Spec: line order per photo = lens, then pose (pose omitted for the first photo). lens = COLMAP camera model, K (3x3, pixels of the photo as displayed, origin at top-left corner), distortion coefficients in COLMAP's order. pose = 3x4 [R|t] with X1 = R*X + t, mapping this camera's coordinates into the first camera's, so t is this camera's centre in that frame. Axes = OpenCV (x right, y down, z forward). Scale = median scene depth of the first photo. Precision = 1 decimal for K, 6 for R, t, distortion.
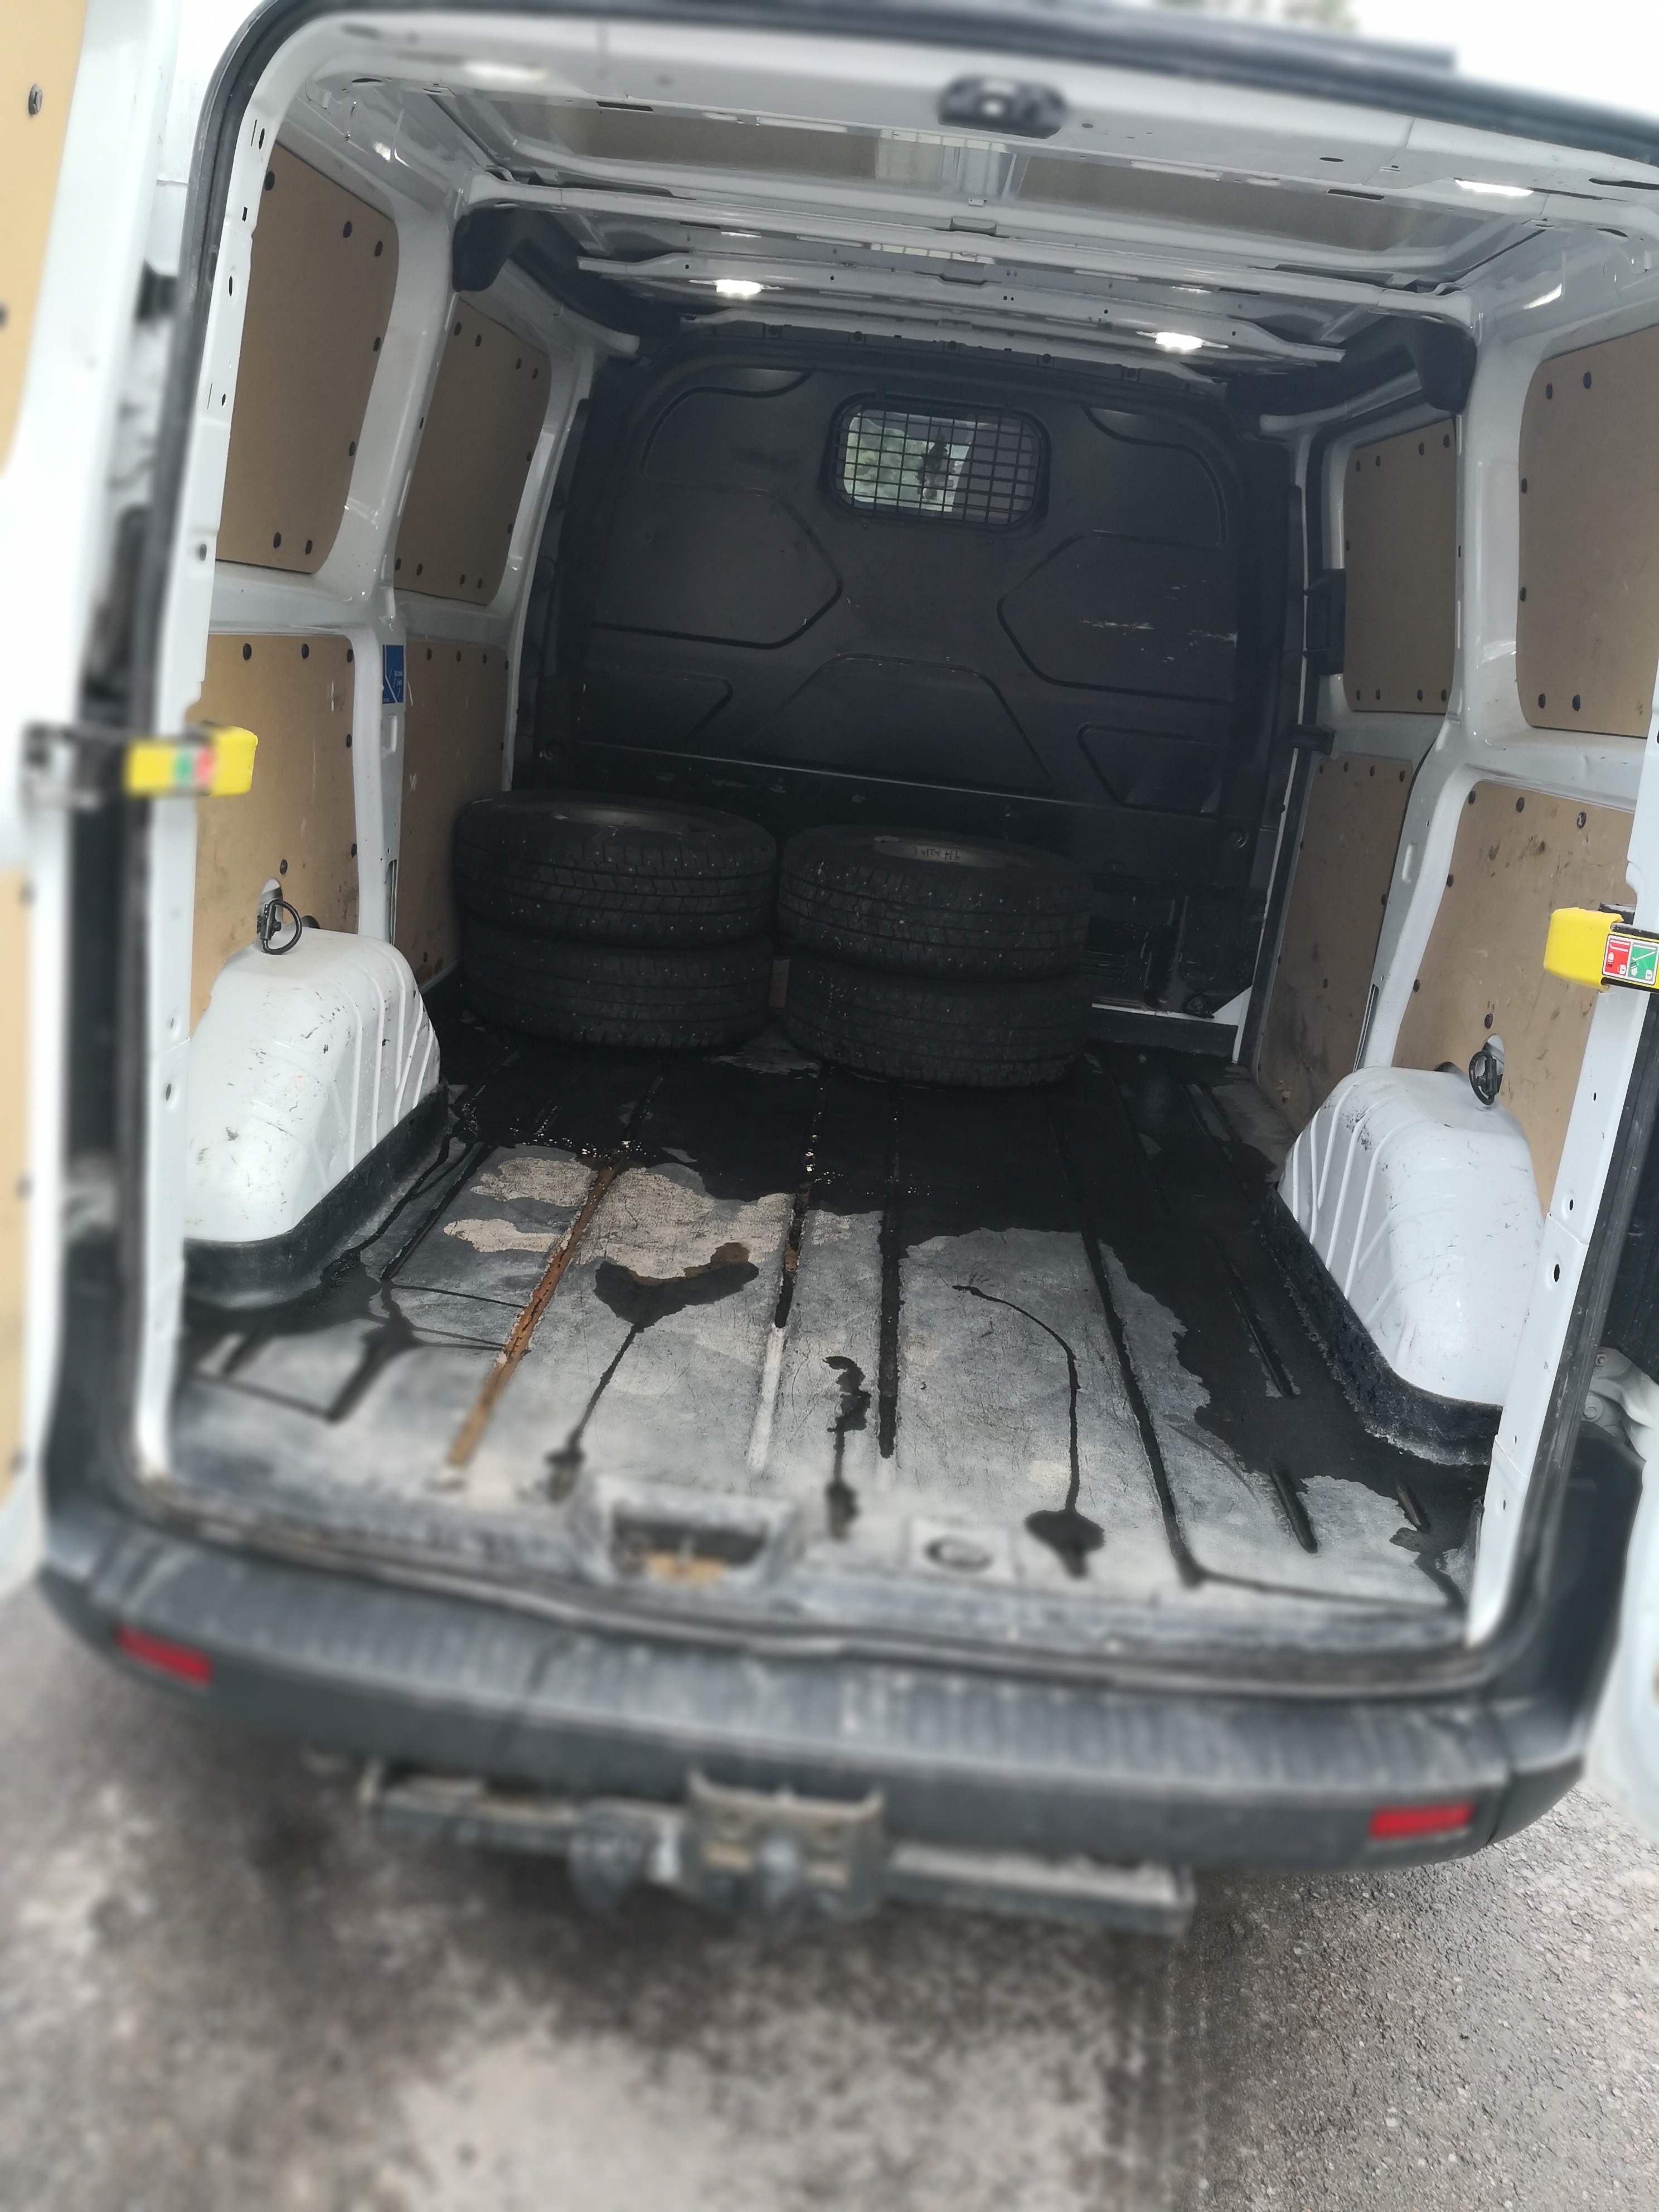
lens RADIAL K [[1783.8, 0, 828.1], [0, 1783.8, 1047.5], [0, 0, 1]] dist [0.059154, -0.140278]
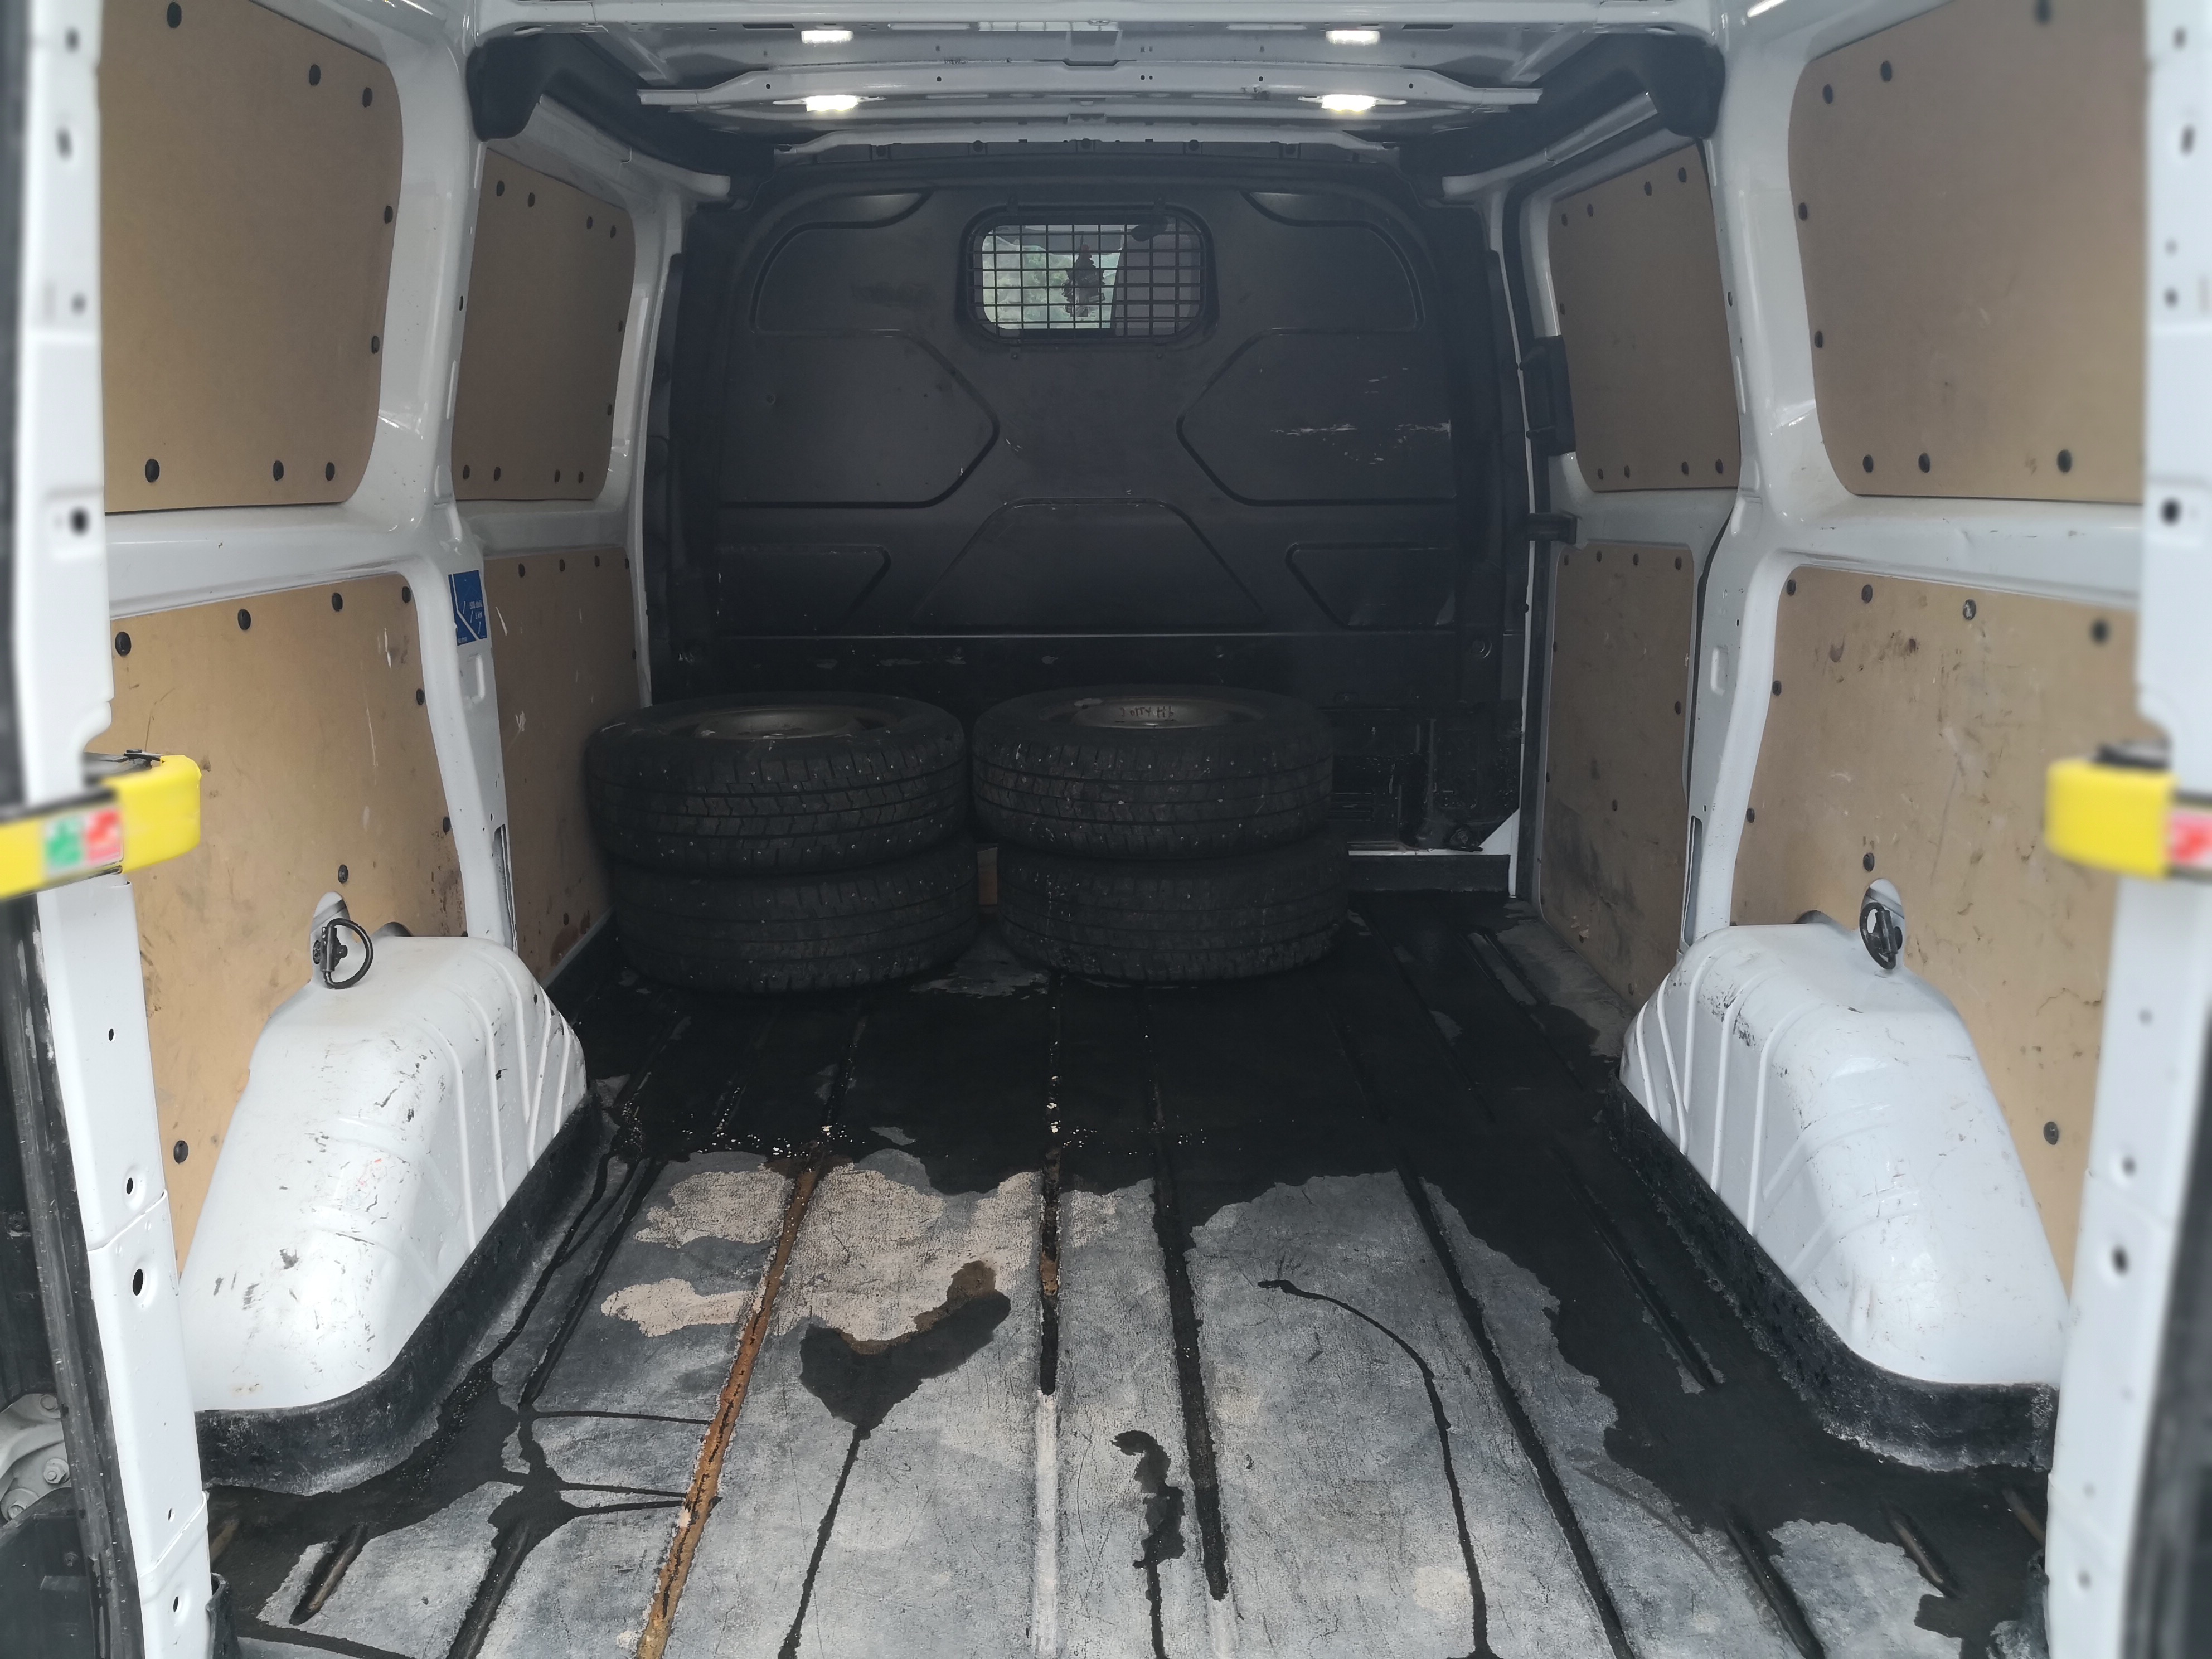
lens RADIAL K [[1858.4, 0, 1113.4], [0, 1858.4, 779.2], [0, 0, 1]] dist [0.013303, -0.039994]
pose [[0.989920, -0.134973, 0.042899, 0.001722], [0.137170, 0.989117, -0.053213, -0.051322], [-0.035249, 0.058561, 0.997661, 0.168806]]
